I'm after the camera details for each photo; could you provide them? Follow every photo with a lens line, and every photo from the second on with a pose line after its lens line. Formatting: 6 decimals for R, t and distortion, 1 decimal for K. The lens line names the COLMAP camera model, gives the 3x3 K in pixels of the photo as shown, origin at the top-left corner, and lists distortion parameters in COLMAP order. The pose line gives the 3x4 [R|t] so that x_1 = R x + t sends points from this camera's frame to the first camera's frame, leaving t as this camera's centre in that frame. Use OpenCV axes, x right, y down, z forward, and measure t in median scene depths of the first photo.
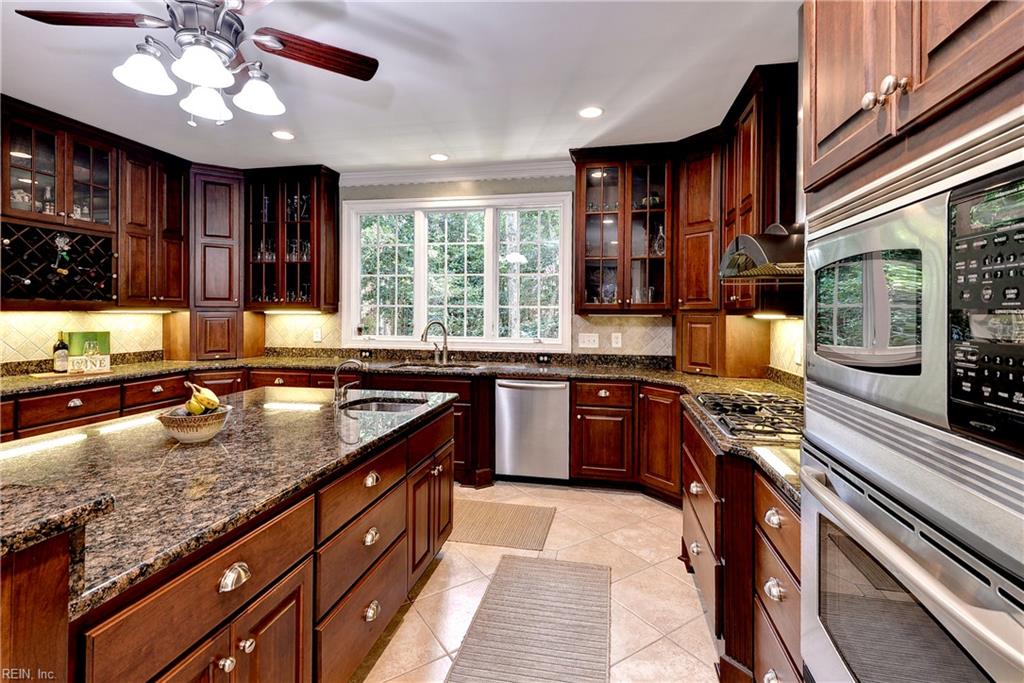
lens RADIAL K [[473.3, 0, 510.7], [0, 473.3, 315.8], [0, 0, 1]] dist [0.000682, 0.000022]
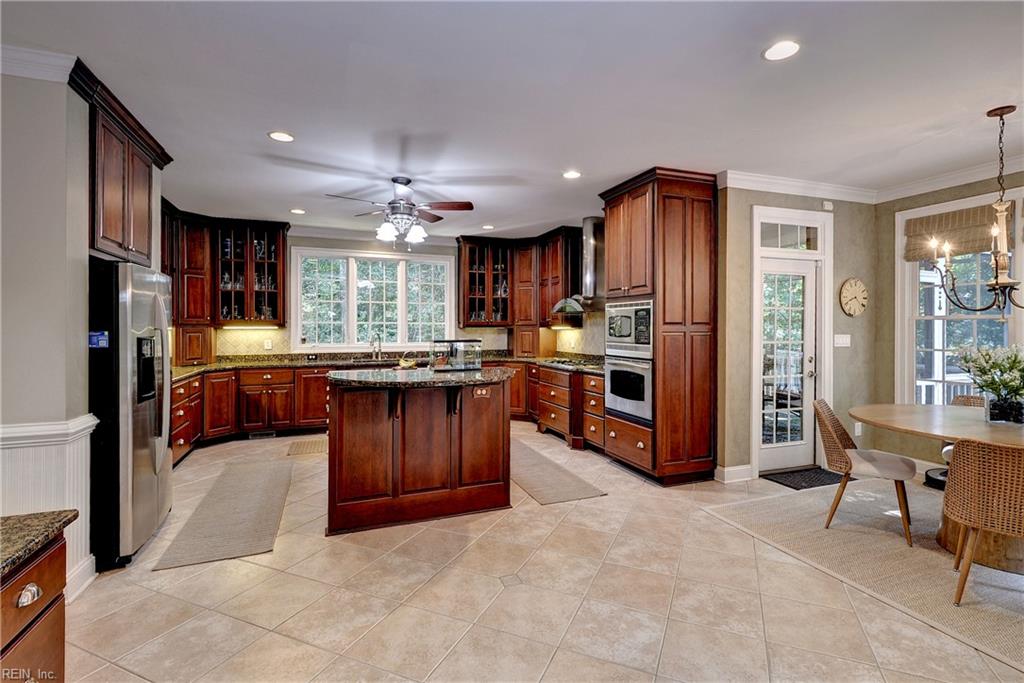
lens RADIAL K [[478.7, 0, 511.8], [0, 478.7, 328.9], [0, 0, 1]] dist [0.000732, 0.000060]
pose [[0.839926, -0.008549, 0.542633, -0.614294], [0.007488, 0.999963, 0.004163, -0.004154], [-0.542649, 0.000566, 0.839959, -0.547239]]
